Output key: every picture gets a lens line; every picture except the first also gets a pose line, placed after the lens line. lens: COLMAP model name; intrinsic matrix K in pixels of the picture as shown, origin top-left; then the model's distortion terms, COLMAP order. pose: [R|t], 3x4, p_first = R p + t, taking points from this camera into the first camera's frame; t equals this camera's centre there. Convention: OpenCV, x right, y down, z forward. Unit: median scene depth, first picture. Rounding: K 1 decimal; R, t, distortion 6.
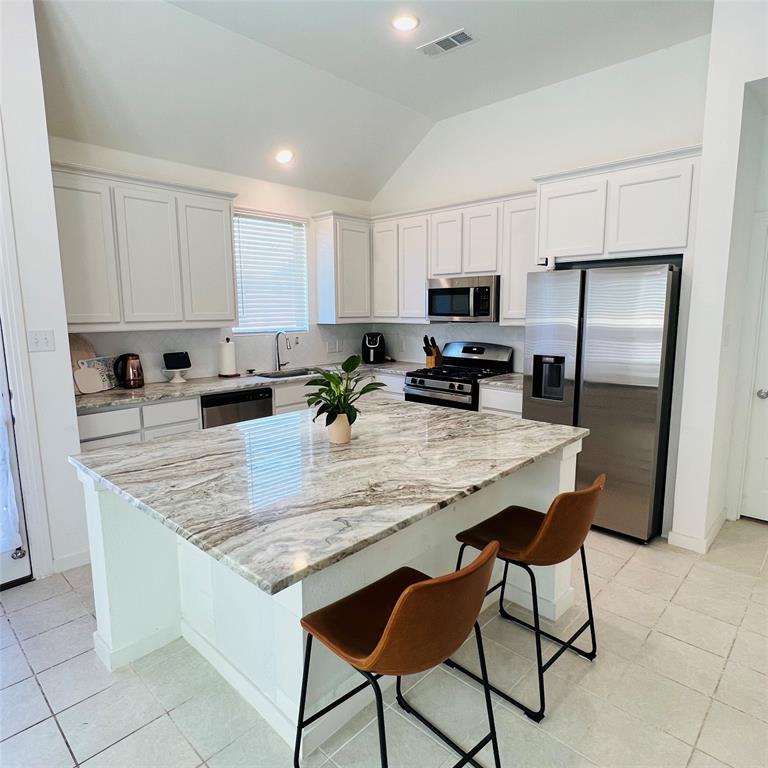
lens RADIAL K [[490.6, 0, 385.2], [0, 490.6, 382.1], [0, 0, 1]] dist [0.000212, -0.005273]
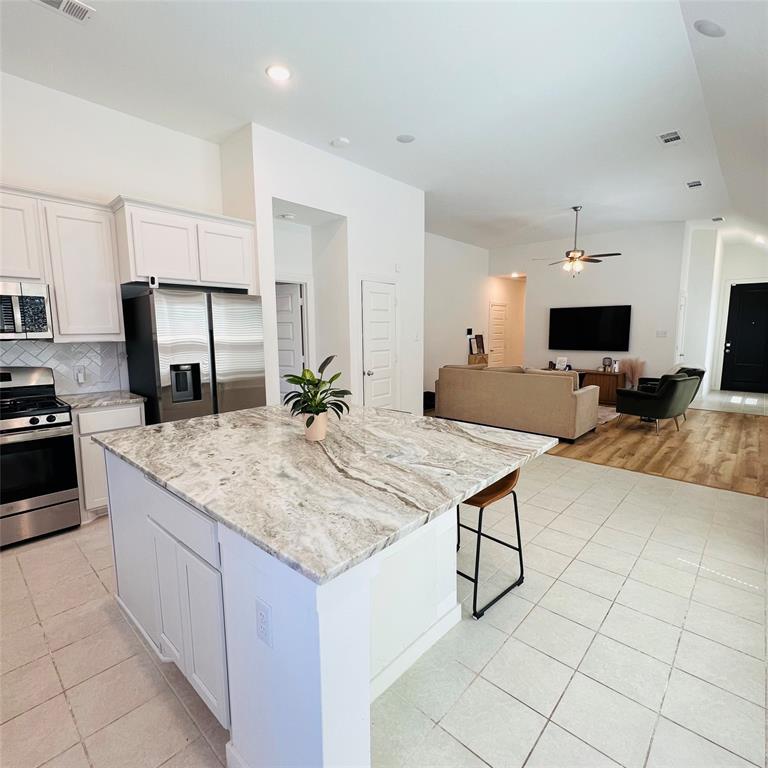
lens RADIAL K [[408.8, 0, 387.0], [0, 408.8, 382.5], [0, 0, 1]] dist [-0.003510, 0.001281]
pose [[-0.015118, -0.122184, 0.992392, -0.602212], [0.153828, 0.980406, 0.123051, -0.053974], [-0.987982, 0.154518, 0.003973, 0.511155]]
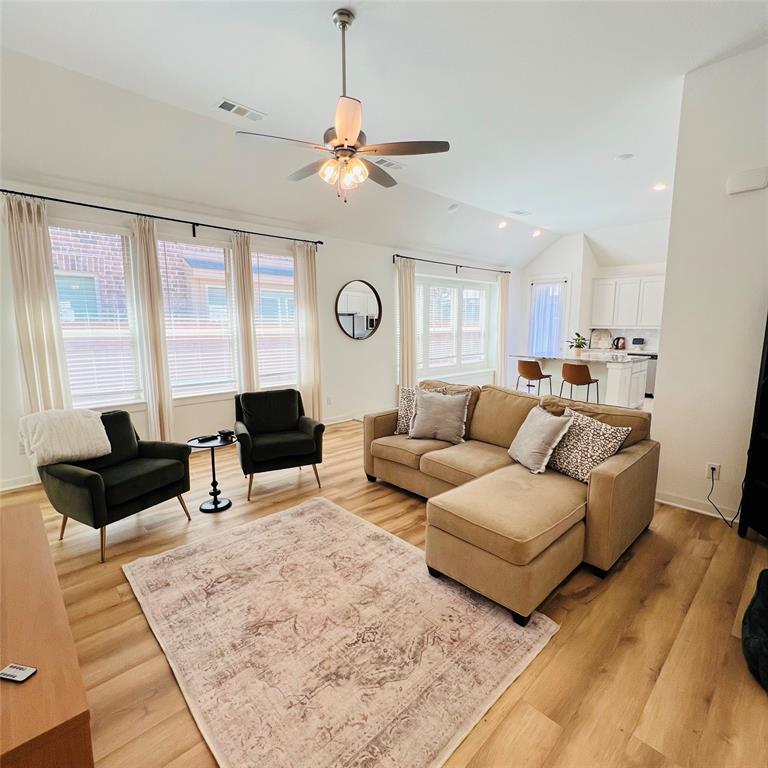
lens RADIAL K [[408.8, 0, 387.0], [0, 408.8, 382.5], [0, 0, 1]] dist [-0.003510, 0.001281]
pose [[-0.052933, 0.149118, -0.987402, 1.996682], [-0.147435, 0.976785, 0.155418, 0.030979], [0.987654, 0.153804, -0.029719, -0.222902]]
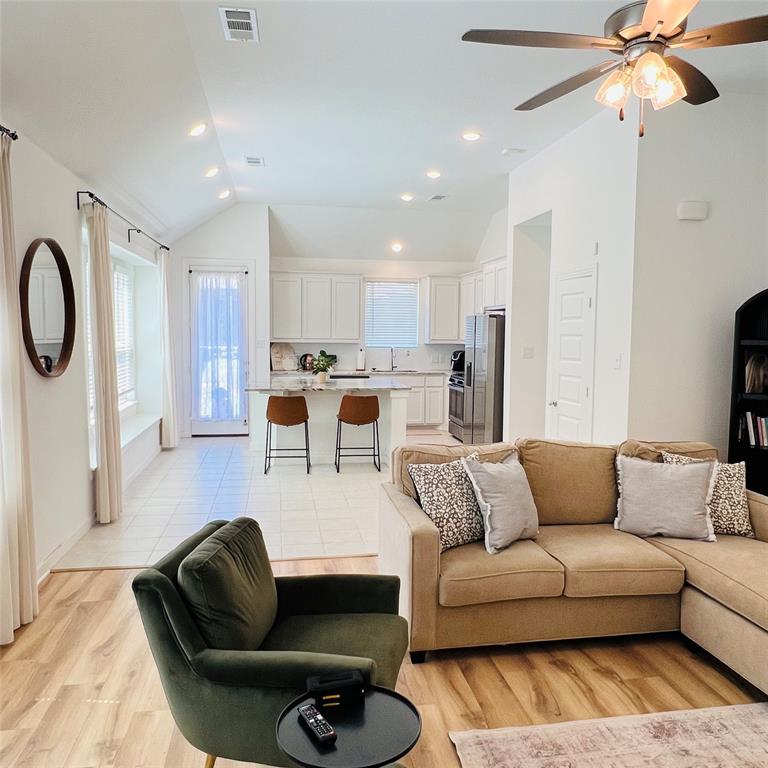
lens RADIAL K [[634.9, 0, 384.0], [0, 634.9, 384.0], [0, 0, 1]] dist [-0.000728, -0.004647]
pose [[0.798341, 0.066066, -0.598570, 1.414366], [-0.105467, 0.993941, -0.030963, 0.124123], [0.592898, 0.087849, 0.800472, -0.987894]]
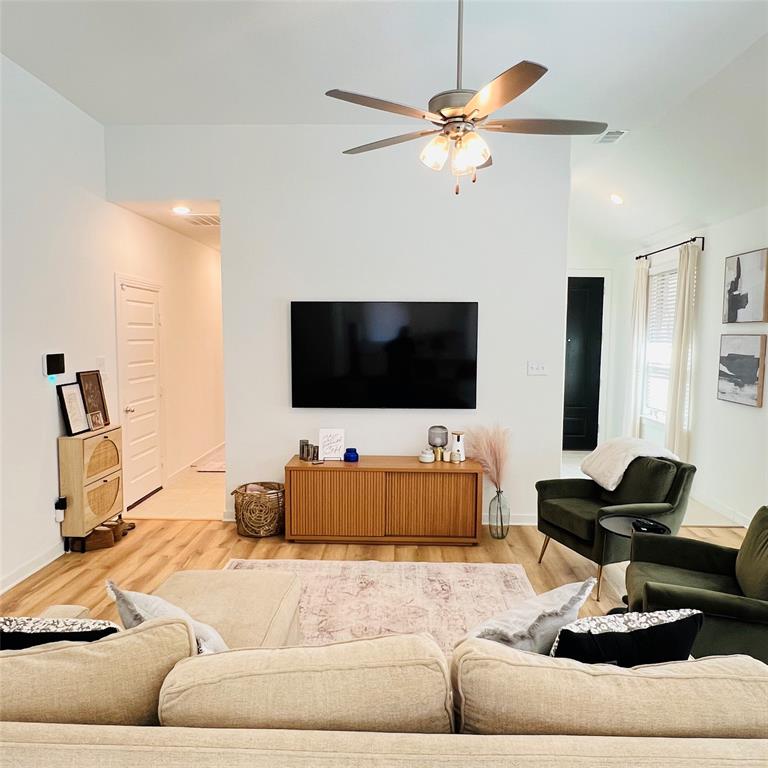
lens RADIAL K [[572.5, 0, 387.5], [0, 572.5, 382.1], [0, 0, 1]] dist [0.004887, -0.001955]
pose [[-0.669386, -0.059599, 0.740520, 0.743005], [0.108009, 0.978379, 0.176377, -0.065290], [-0.735021, 0.198047, -0.648476, 0.208498]]
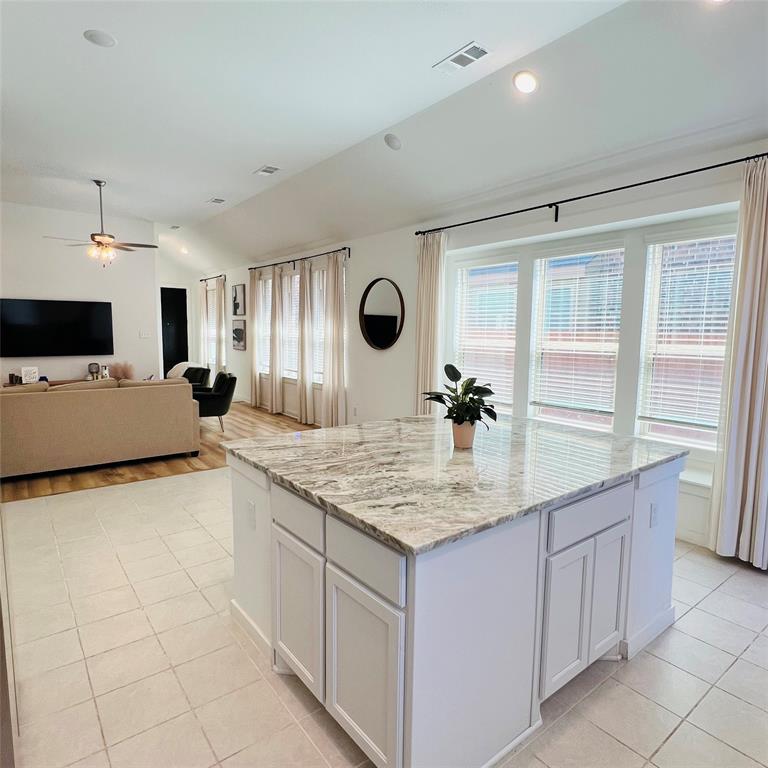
lens RADIAL K [[490.6, 0, 385.2], [0, 490.6, 382.1], [0, 0, 1]] dist [0.000212, -0.005273]
pose [[-0.987830, -0.022073, 0.153962, -0.051535], [0.017569, 0.967707, 0.251463, -0.184812], [-0.154541, 0.251108, -0.955543, 1.269453]]
